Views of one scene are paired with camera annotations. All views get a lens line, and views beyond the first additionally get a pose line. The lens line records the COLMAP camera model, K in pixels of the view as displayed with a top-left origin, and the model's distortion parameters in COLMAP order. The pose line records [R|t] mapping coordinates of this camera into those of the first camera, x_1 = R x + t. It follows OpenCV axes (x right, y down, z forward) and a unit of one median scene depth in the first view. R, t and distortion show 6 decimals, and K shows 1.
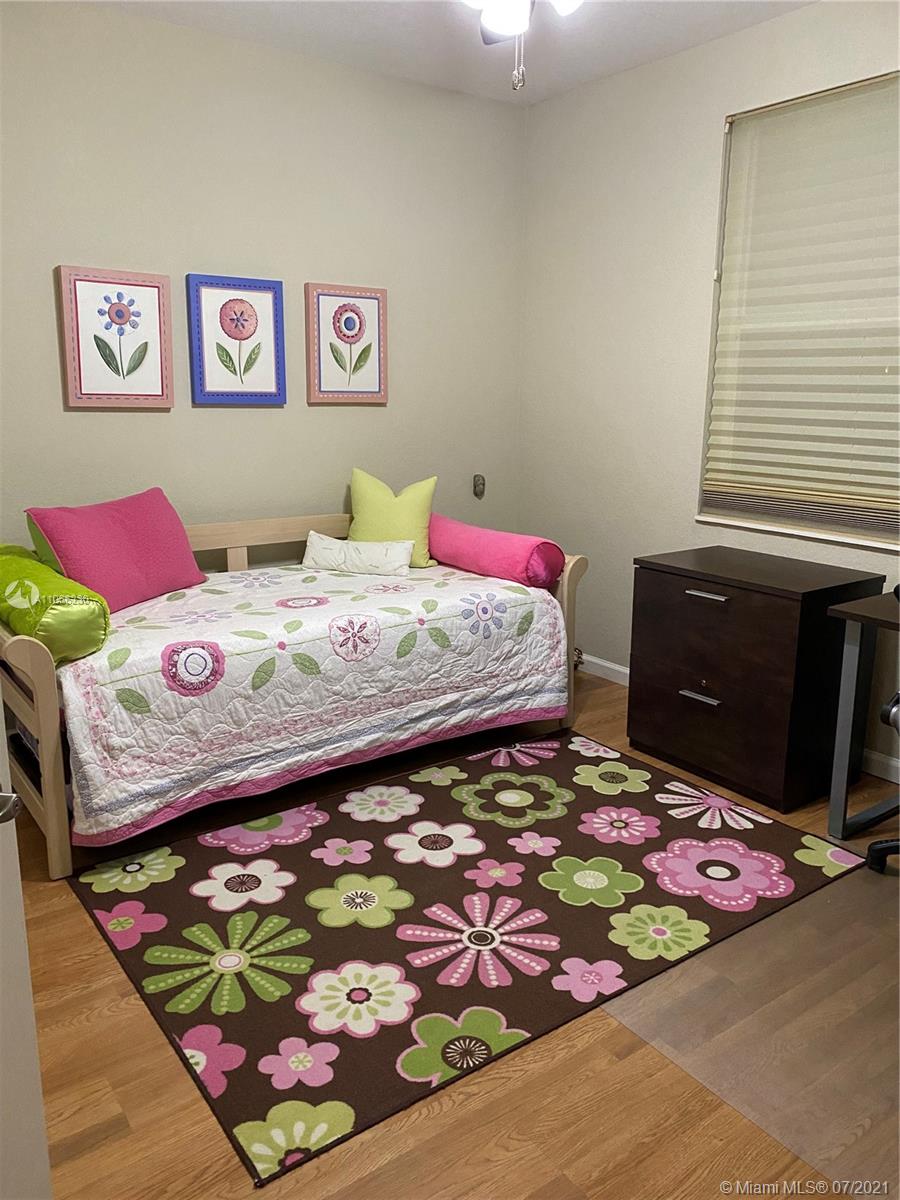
lens RADIAL K [[922.6, 0, 459.9], [0, 922.6, 595.9], [0, 0, 1]] dist [0.018468, -0.011342]
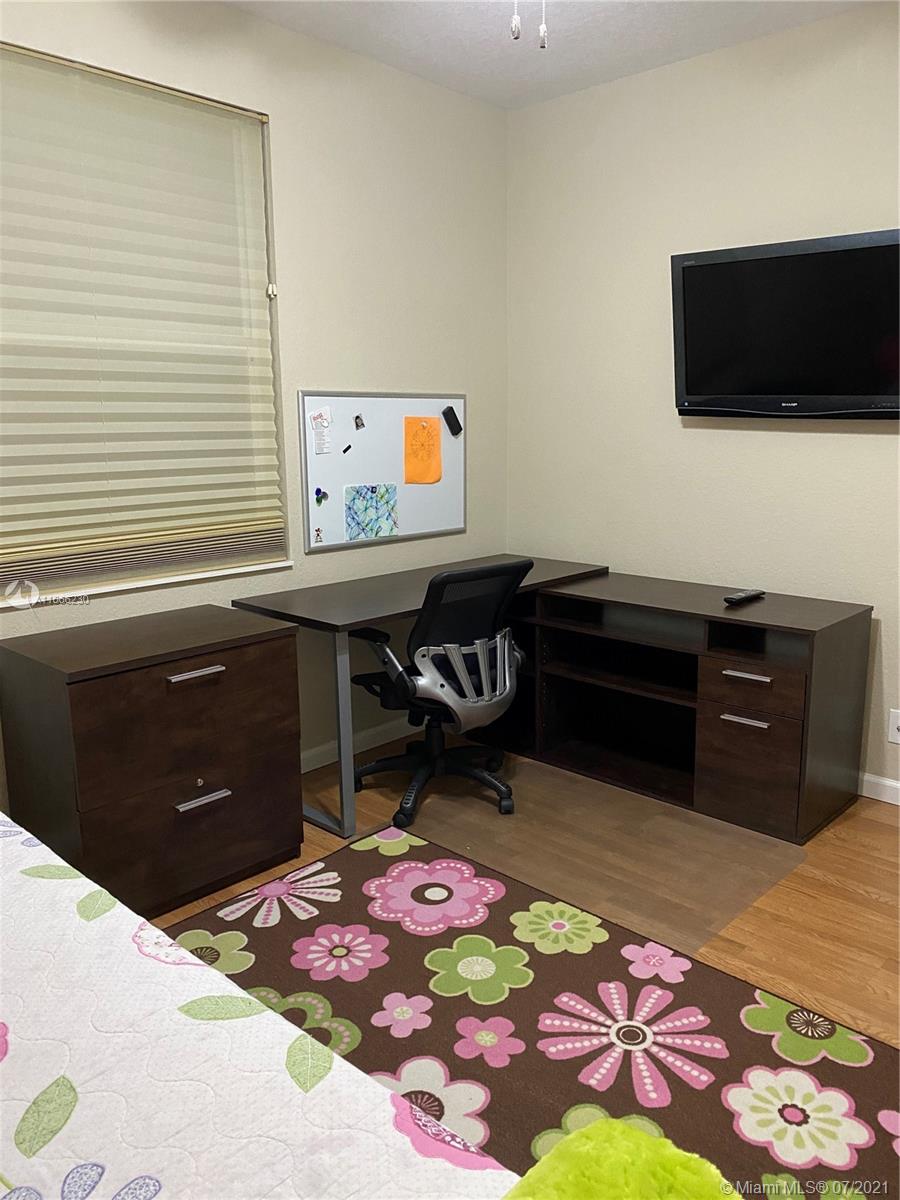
lens RADIAL K [[922.6, 0, 459.9], [0, 922.6, 595.9], [0, 0, 1]] dist [0.018468, -0.011342]
pose [[-0.181754, -0.201840, 0.962406, -0.671325], [0.228780, 0.943172, 0.241012, -0.259946], [-0.956360, 0.263984, -0.125248, 1.088069]]
